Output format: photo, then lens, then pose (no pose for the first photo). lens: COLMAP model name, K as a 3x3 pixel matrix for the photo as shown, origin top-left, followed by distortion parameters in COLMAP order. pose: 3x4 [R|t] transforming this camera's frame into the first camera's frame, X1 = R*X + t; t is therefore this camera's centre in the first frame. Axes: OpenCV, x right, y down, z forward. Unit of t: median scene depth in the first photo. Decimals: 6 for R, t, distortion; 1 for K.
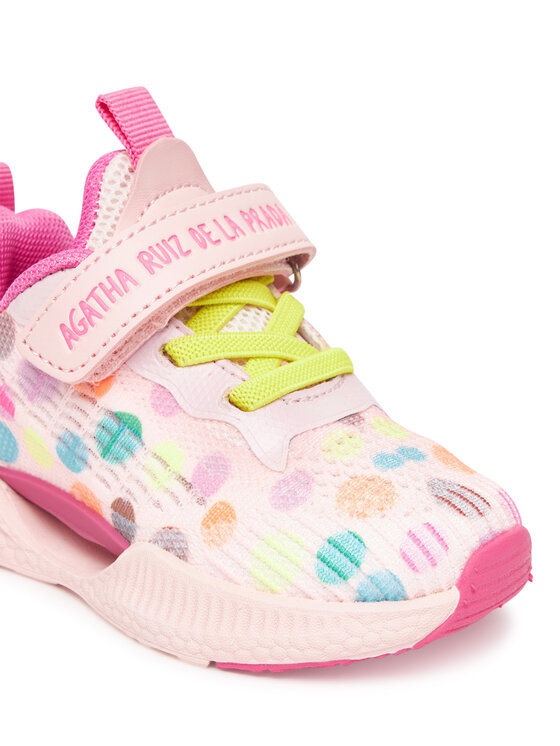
lens RADIAL K [[1252.5, 0, 280.0], [0, 1252.5, 373.0], [0, 0, 1]] dist [0.104098, 0.024093]
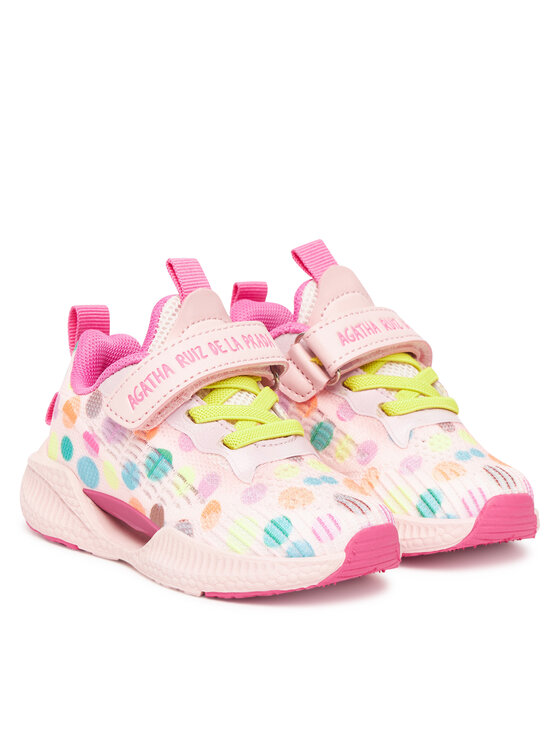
lens RADIAL K [[1717.8, 0, 280.0], [0, 1717.8, 373.0], [0, 0, 1]] dist [-0.002406, 0.062642]
pose [[0.993319, 0.039293, -0.108507, 0.280156], [-0.053042, 0.990499, -0.126879, 0.215910], [0.102490, 0.131787, 0.985966, -1.275466]]
